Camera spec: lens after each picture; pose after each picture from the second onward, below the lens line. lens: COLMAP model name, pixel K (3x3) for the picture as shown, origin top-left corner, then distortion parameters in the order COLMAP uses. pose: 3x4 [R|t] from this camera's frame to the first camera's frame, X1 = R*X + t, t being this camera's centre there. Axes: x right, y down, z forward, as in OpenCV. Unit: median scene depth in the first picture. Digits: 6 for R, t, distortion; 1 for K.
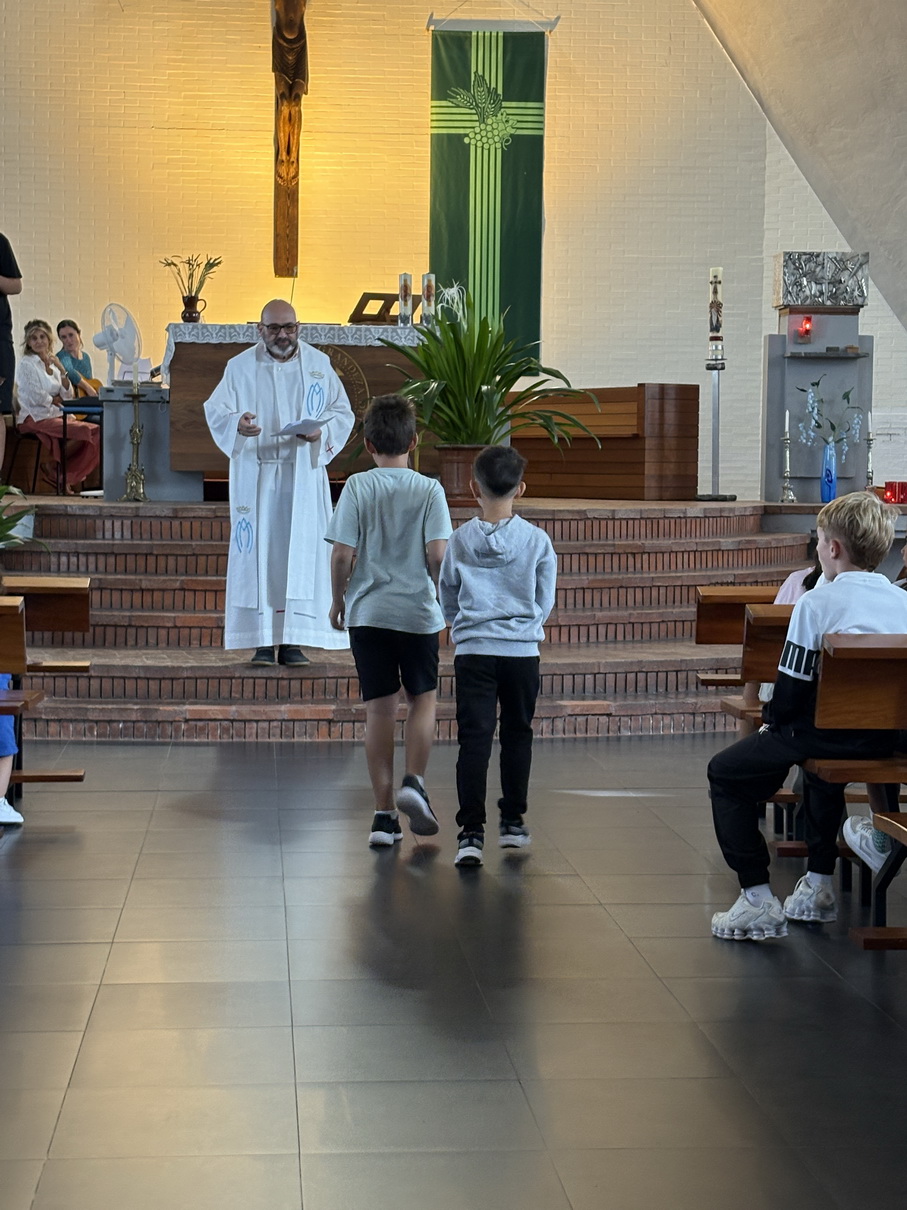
lens RADIAL K [[2180.7, 0, 439.4], [0, 2180.7, 583.4], [0, 0, 1]] dist [0.136831, 0.000000]
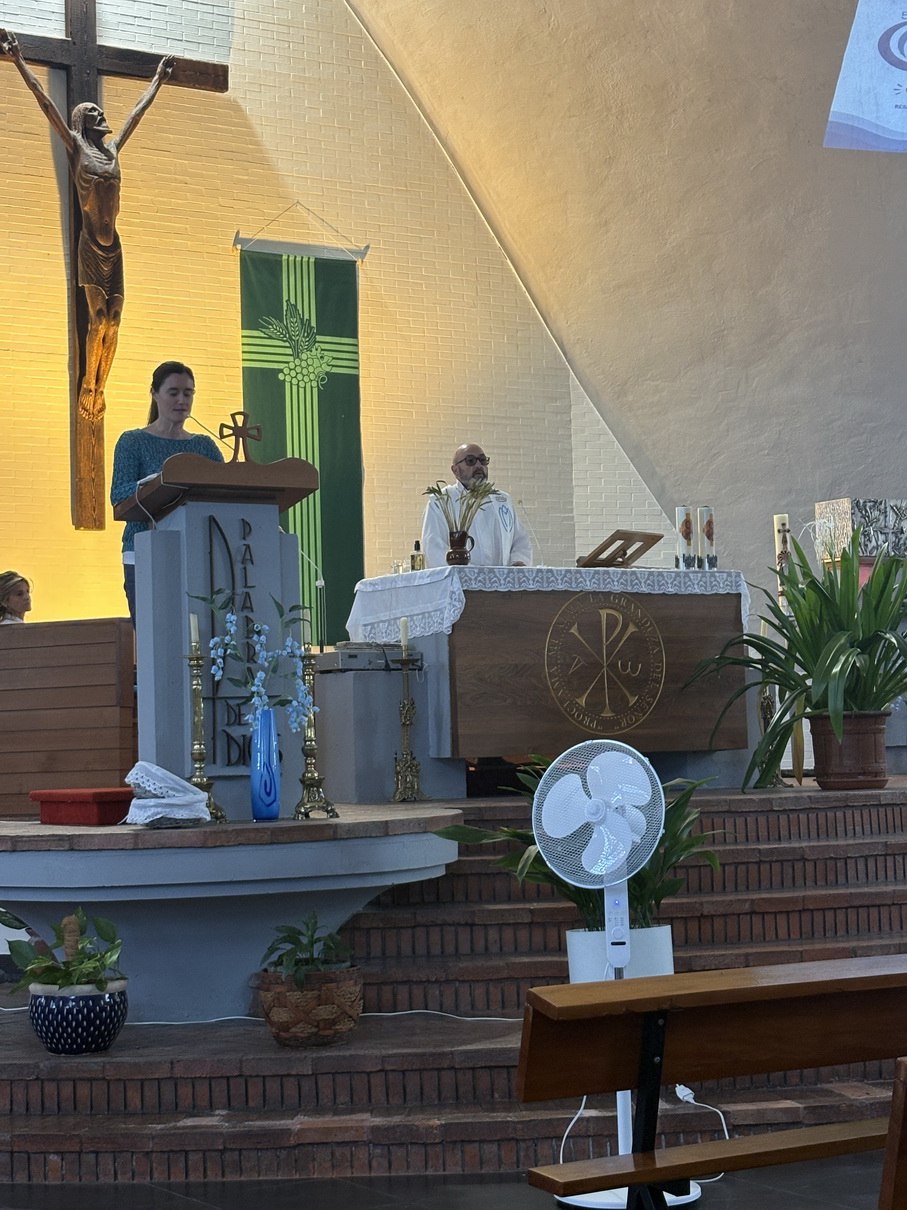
lens RADIAL K [[2180.7, 0, 455.8], [0, 2180.7, 613.8], [0, 0, 1]] dist [0.136831, 0.000000]
pose [[0.896945, -0.008077, 0.442068, -0.457487], [0.061028, 0.992525, -0.105691, -0.021715], [-0.437909, 0.121778, 0.890733, 0.322953]]
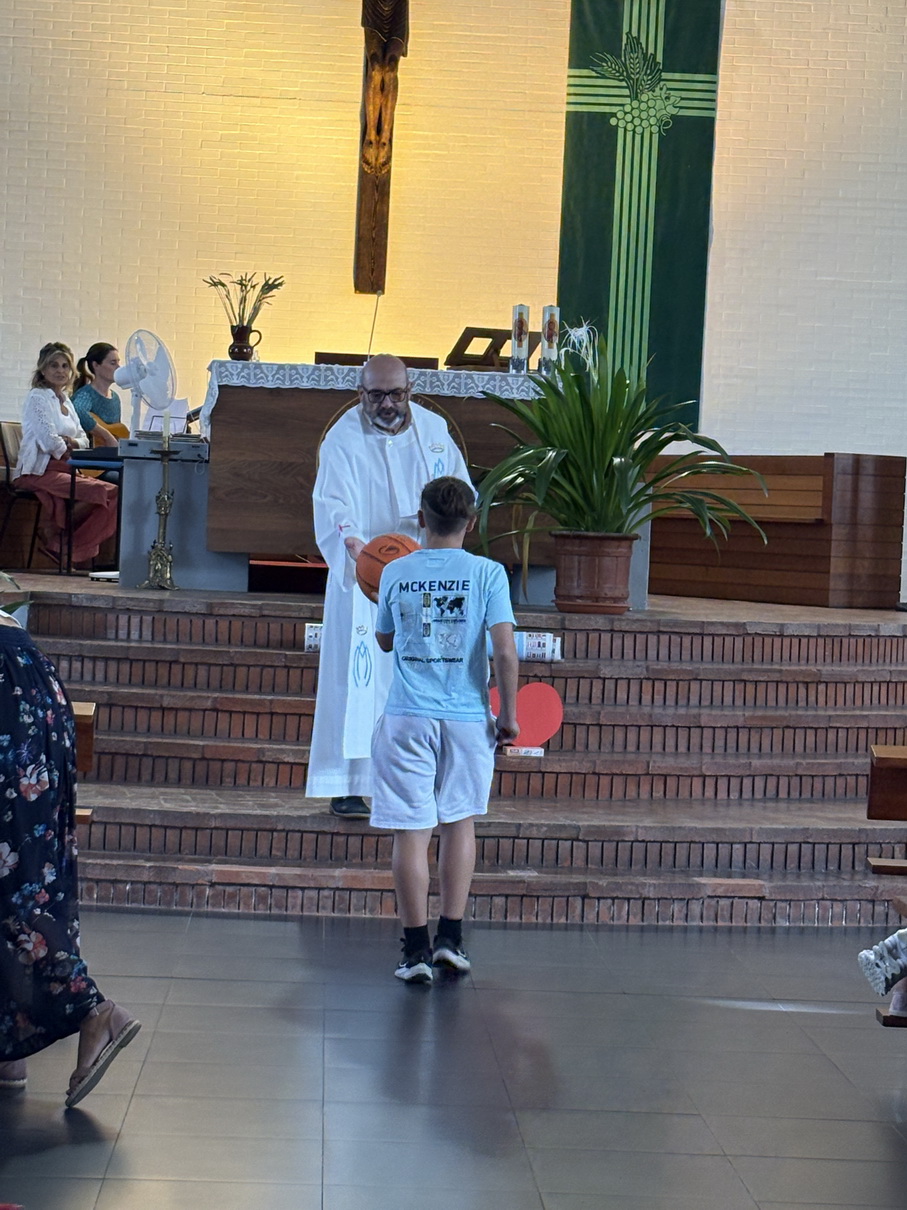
lens RADIAL K [[2942.8, 0, 452.8], [0, 2942.8, 605.3], [0, 0, 1]] dist [0.165438, 0.000000]
pose [[0.998573, 0.035668, -0.039758, 0.005418], [-0.036711, 0.998992, -0.025822, -0.008956], [0.038797, 0.027245, 0.998876, -0.031738]]
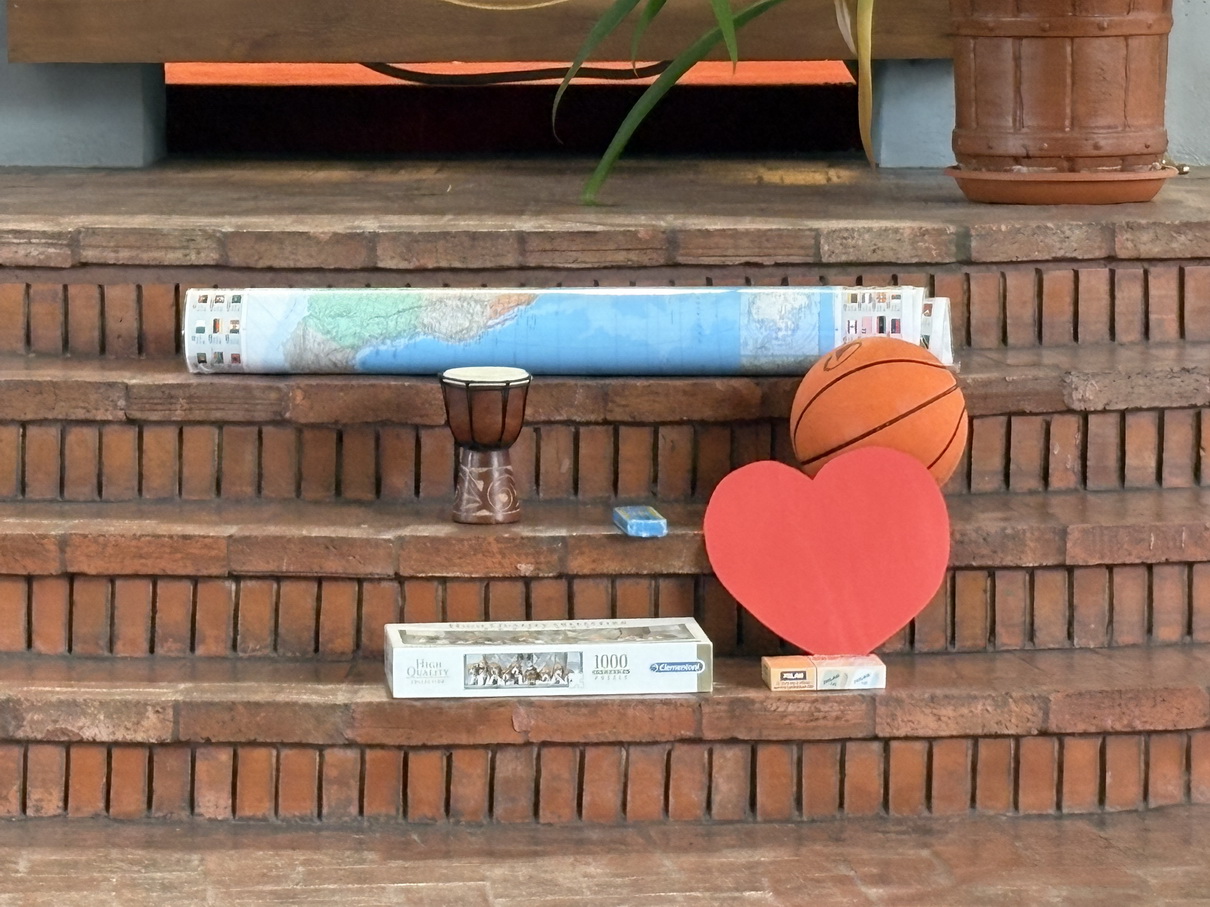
lens RADIAL K [[4977.6, 0, 609.7], [0, 4977.6, 452.7], [0, 0, 1]] dist [0.227103, 0.000000]
pose [[0.992851, 0.000120, -0.119360, 0.030135], [0.006803, 0.998317, 0.057591, -0.038238], [0.119166, -0.057992, 0.991179, 0.370022]]
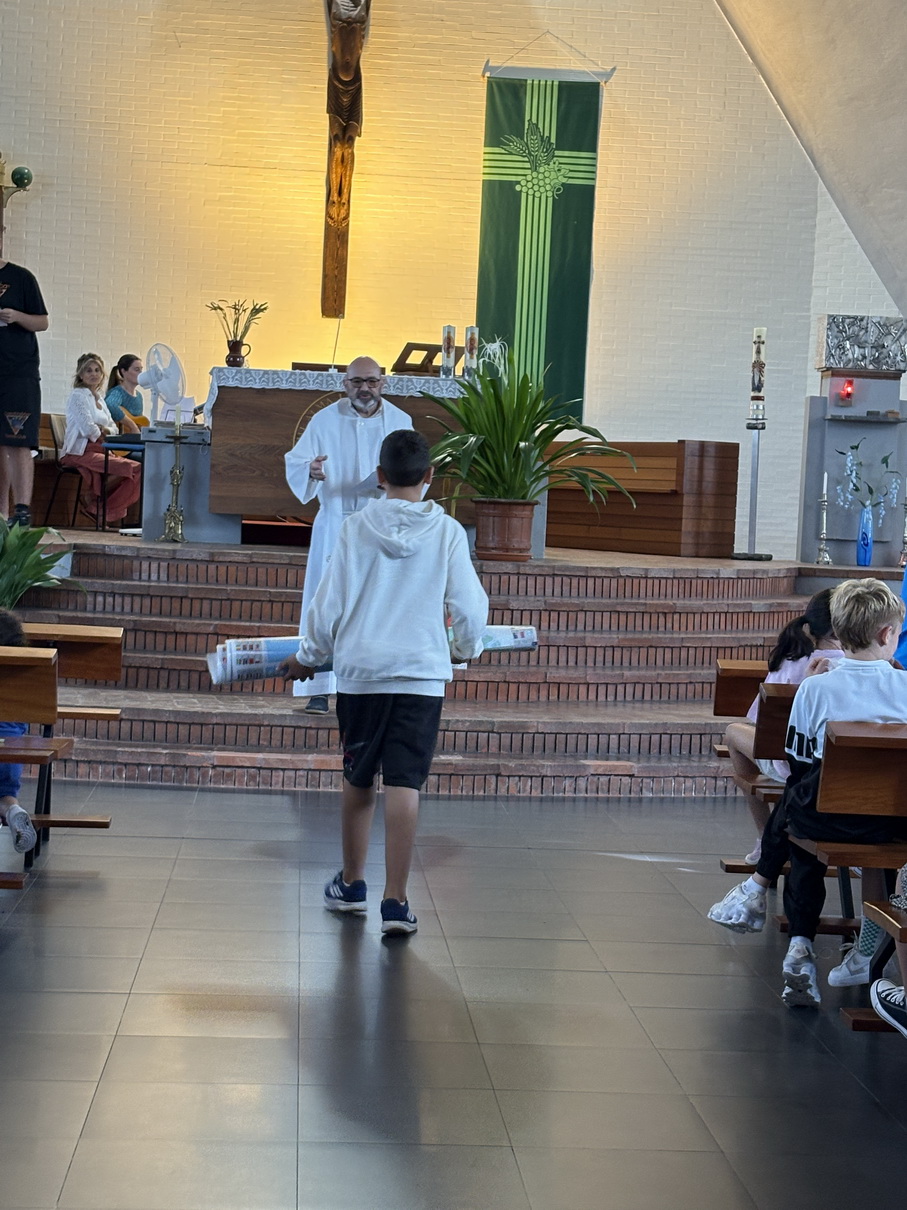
lens RADIAL K [[2208.4, 0, 470.7], [0, 2208.4, 613.6], [0, 0, 1]] dist [0.130700, 0.000000]
pose [[0.999327, 0.036364, -0.004906, 0.004204], [-0.036372, 0.999337, -0.001477, -0.008137], [0.004849, 0.001654, 0.999987, -0.019344]]
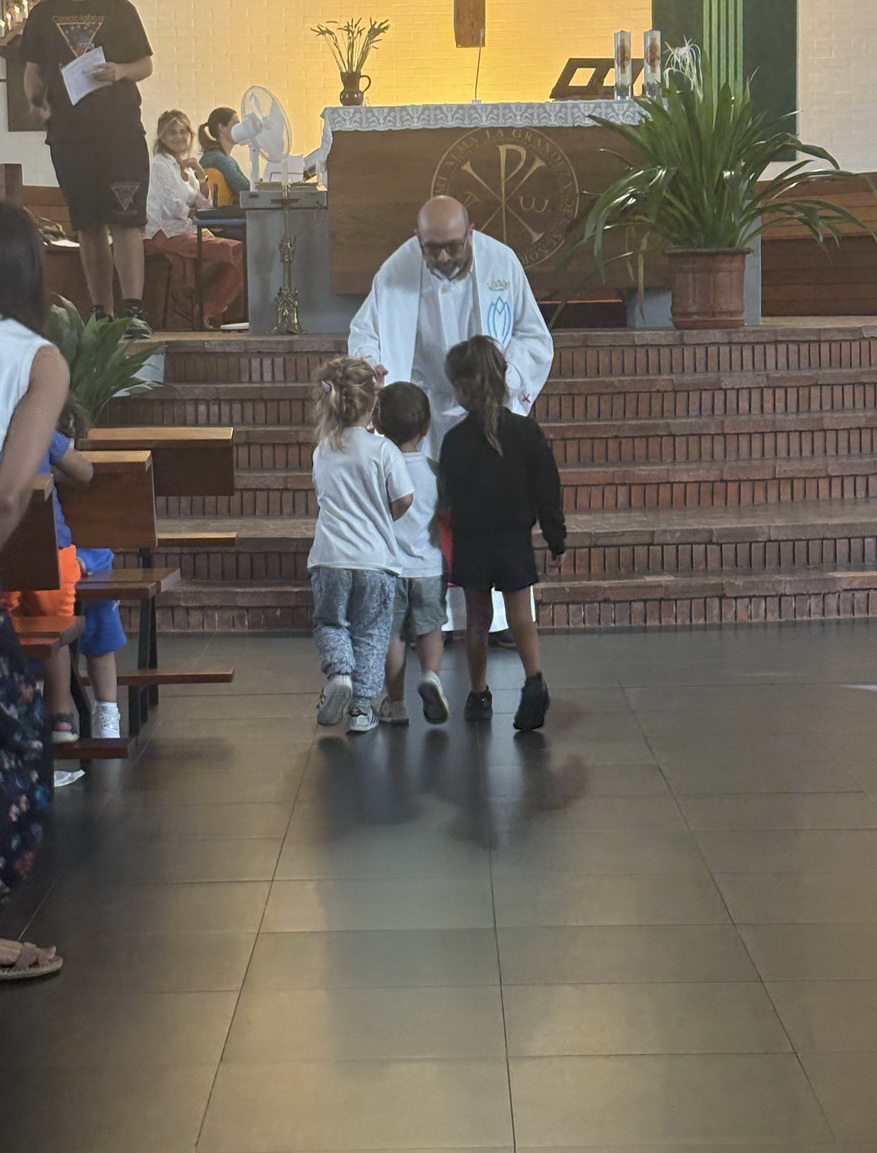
lens RADIAL K [[2714.6, 0, 406.4], [0, 2714.6, 559.3], [0, 0, 1]] dist [0.146464, 0.000000]
pose [[0.995029, -0.020013, -0.097555, -0.000904], [0.024372, 0.998747, 0.043702, 0.002255], [0.096559, -0.045862, 0.994270, 0.012777]]
